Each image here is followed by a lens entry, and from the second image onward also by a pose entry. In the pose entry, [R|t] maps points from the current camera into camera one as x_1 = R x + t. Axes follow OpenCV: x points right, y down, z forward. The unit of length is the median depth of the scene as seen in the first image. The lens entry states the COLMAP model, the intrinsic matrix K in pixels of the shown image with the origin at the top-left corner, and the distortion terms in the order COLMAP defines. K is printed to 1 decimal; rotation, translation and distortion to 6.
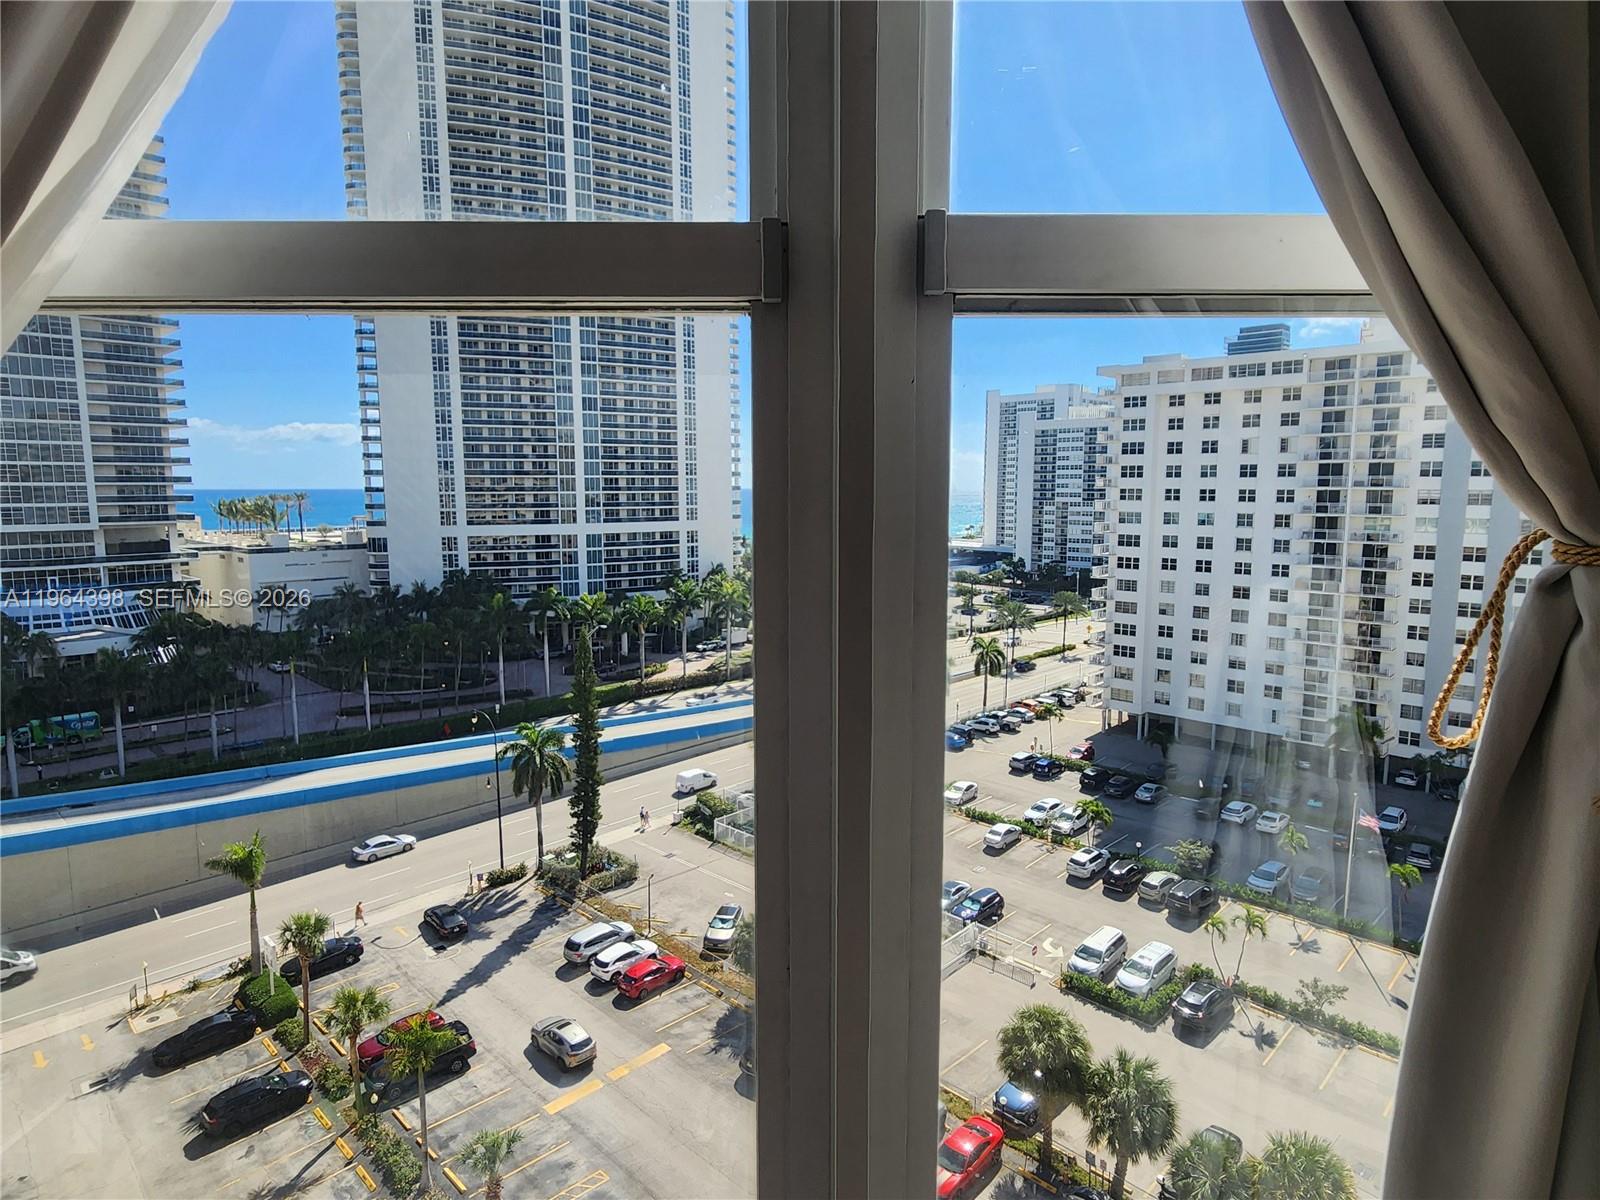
lens RADIAL K [[932.5, 0, 812.3], [0, 932.5, 614.1], [0, 0, 1]] dist [0.002703, -0.001279]
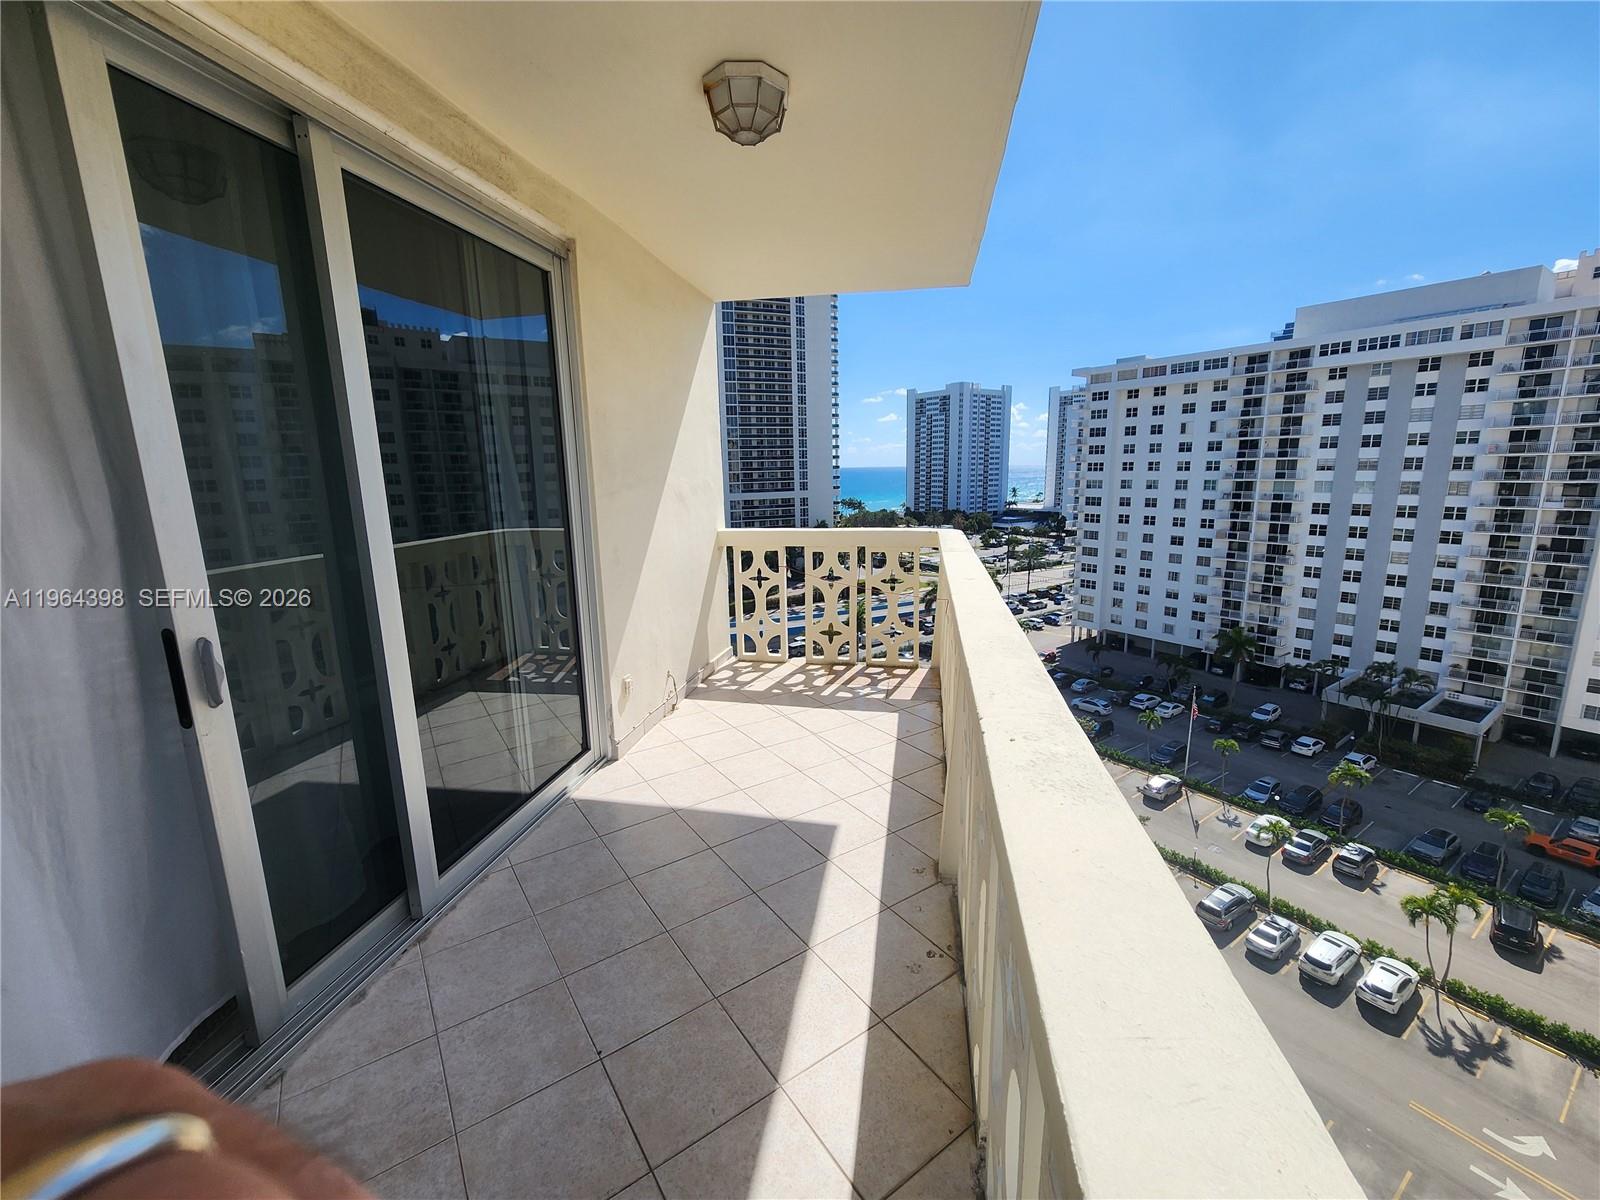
lens RADIAL K [[672.1, 0, 798.6], [0, 672.1, 605.3], [0, 0, 1]] dist [0.004515, 0.000377]
pose [[0.979119, 0.023380, -0.201939, 0.132147], [-0.009418, 0.997515, 0.069828, 0.006843], [0.203070, -0.066468, 0.976906, -0.043934]]
